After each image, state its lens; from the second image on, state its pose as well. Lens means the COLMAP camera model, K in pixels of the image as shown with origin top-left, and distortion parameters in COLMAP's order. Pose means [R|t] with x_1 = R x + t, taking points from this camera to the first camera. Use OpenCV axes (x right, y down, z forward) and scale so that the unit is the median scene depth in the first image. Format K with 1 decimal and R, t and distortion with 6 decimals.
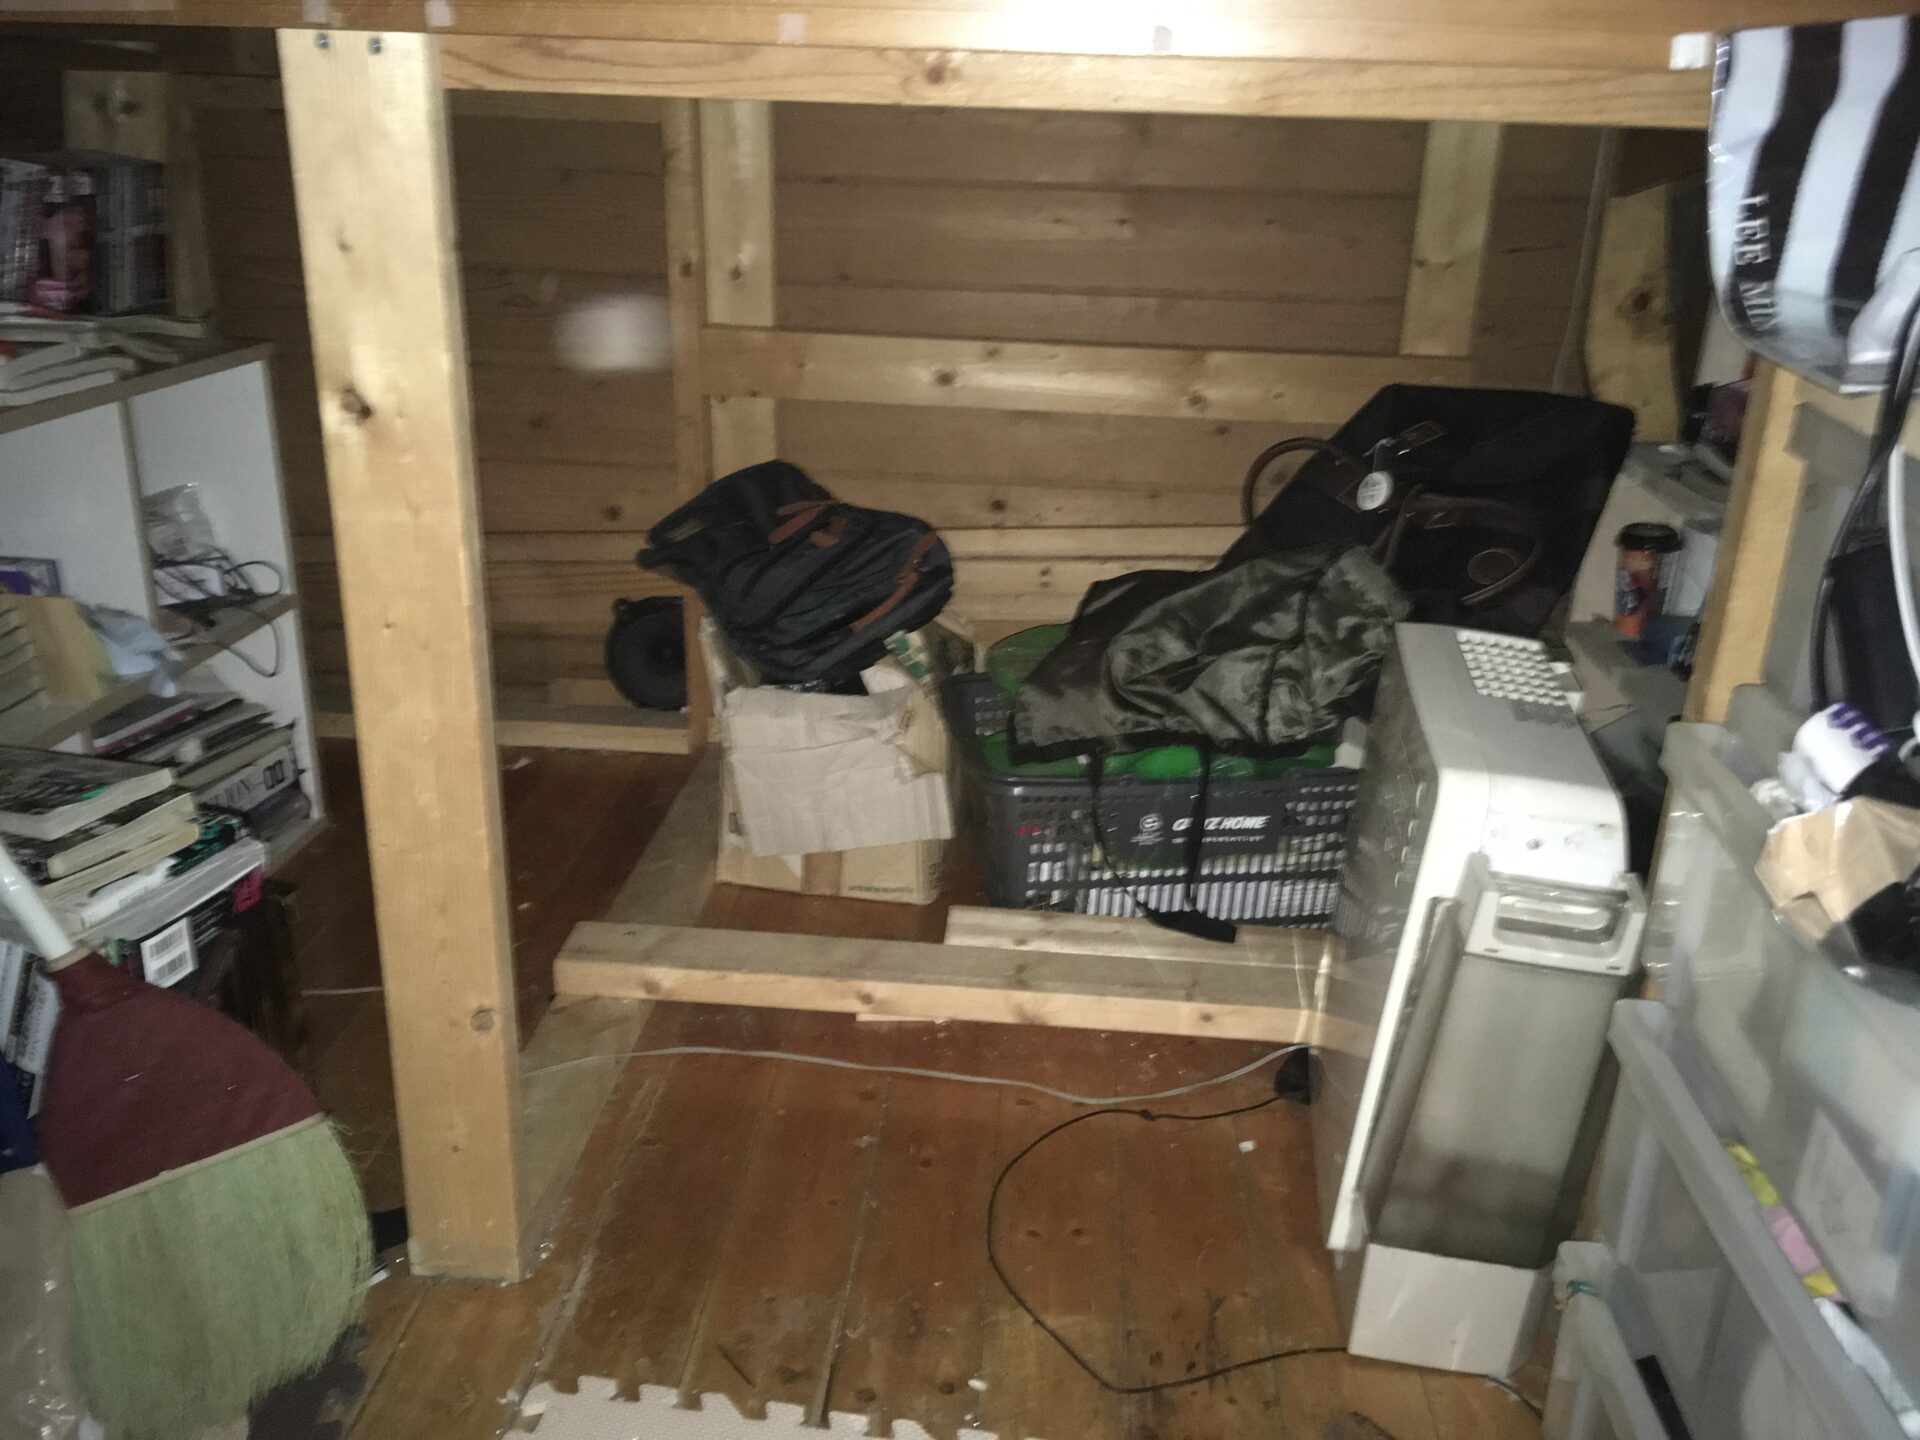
lens RADIAL K [[1652.1, 0, 951.5], [0, 1652.1, 723.1], [0, 0, 1]] dist [0.087076, -0.157619]
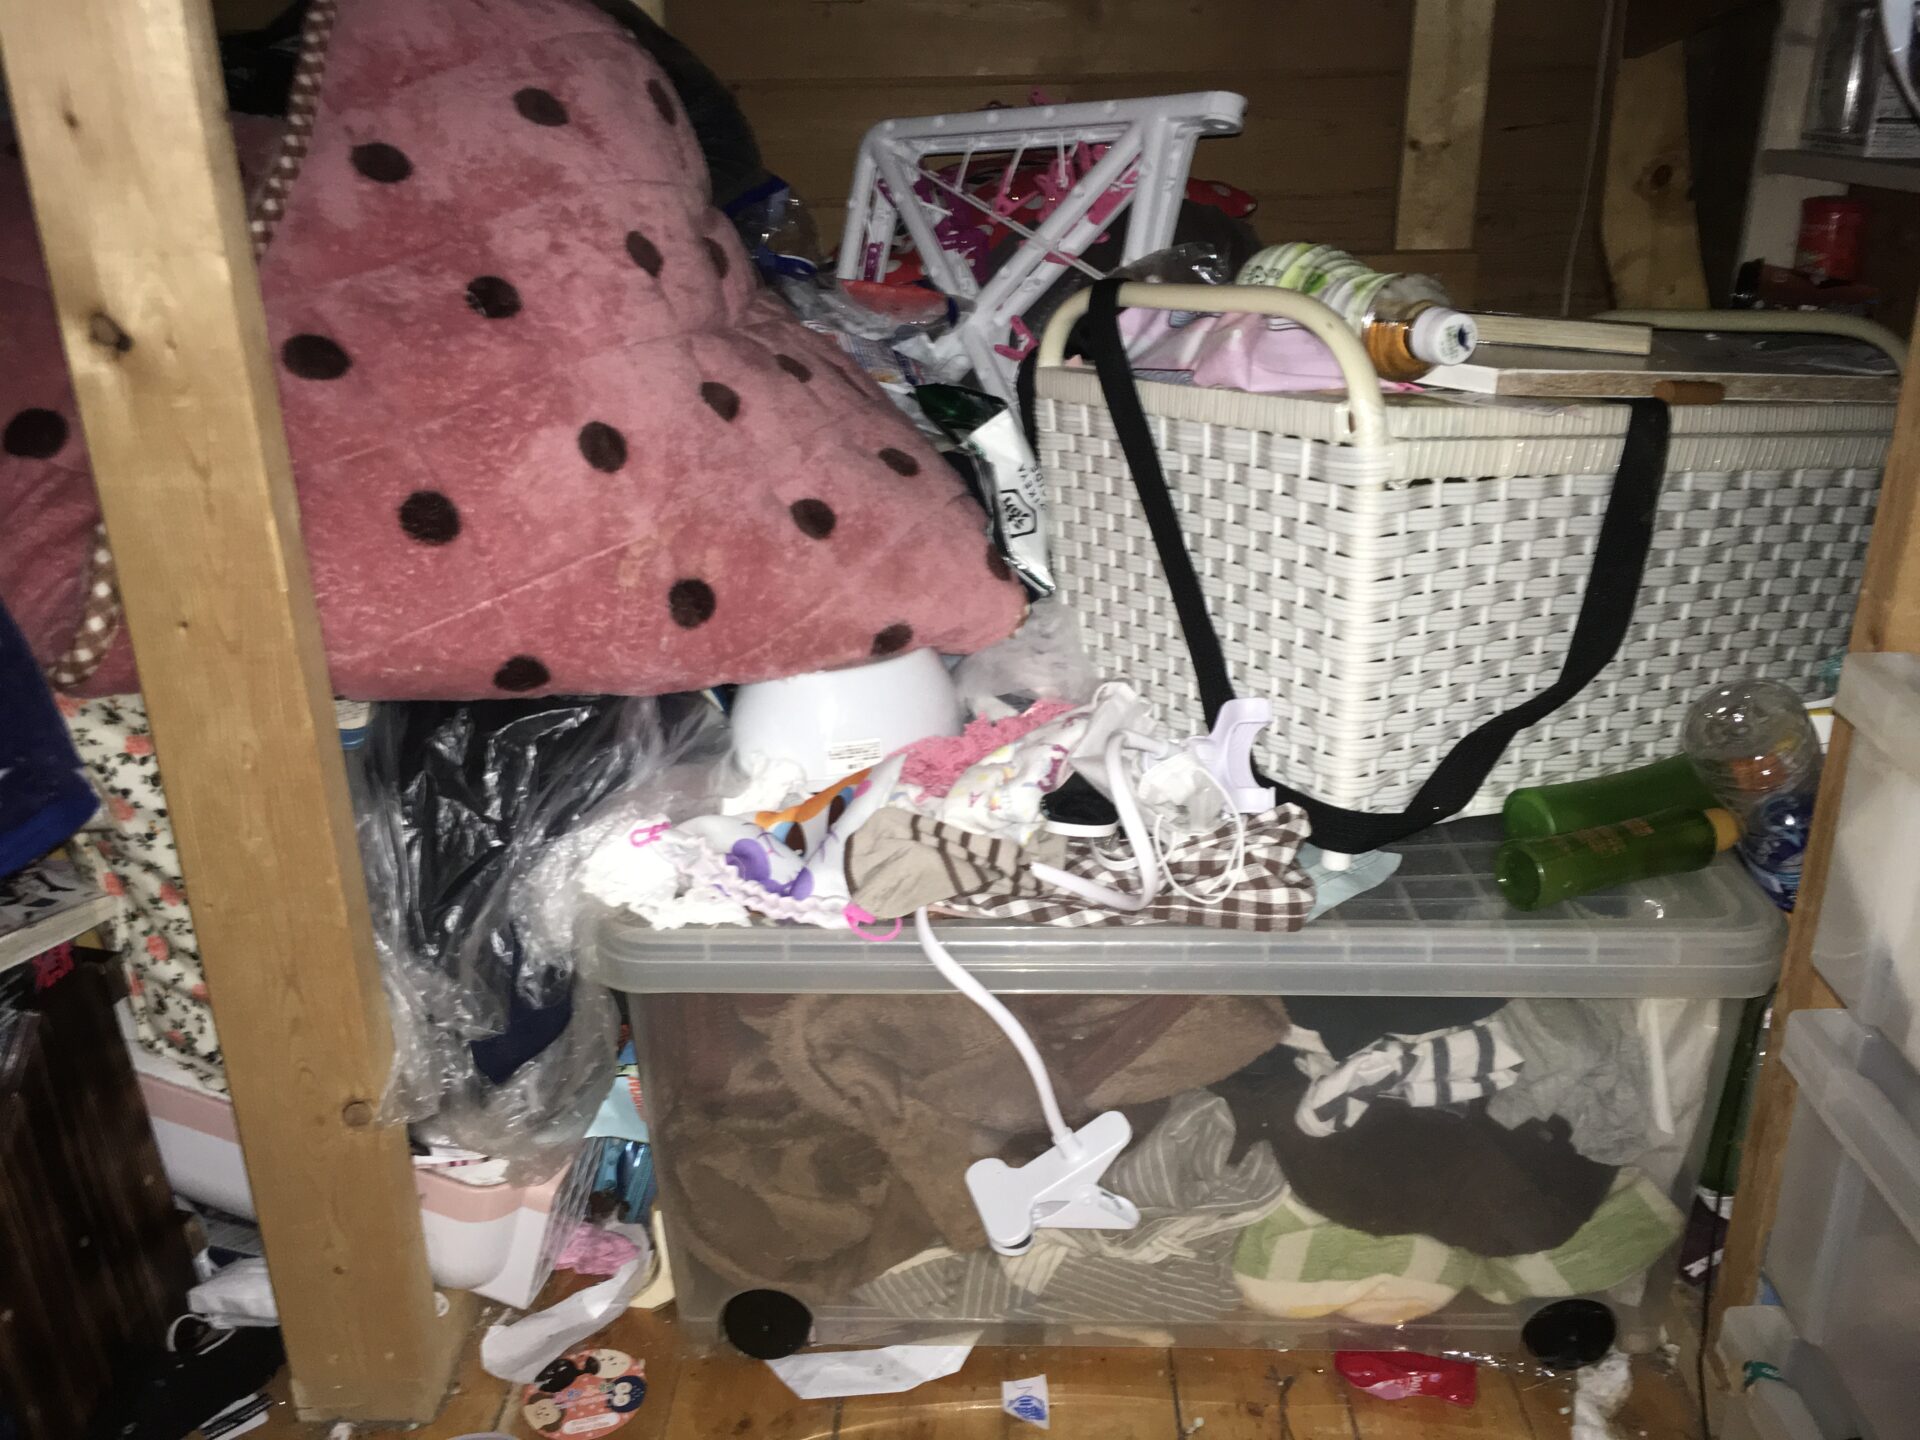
lens RADIAL K [[1652.1, 0, 968.9], [0, 1652.1, 722.6], [0, 0, 1]] dist [0.087076, -0.157619]
pose [[0.997437, -0.062214, 0.035341, -0.006378], [0.061458, 0.997865, 0.022092, -0.007611], [-0.036640, -0.019863, 0.999131, 0.200222]]
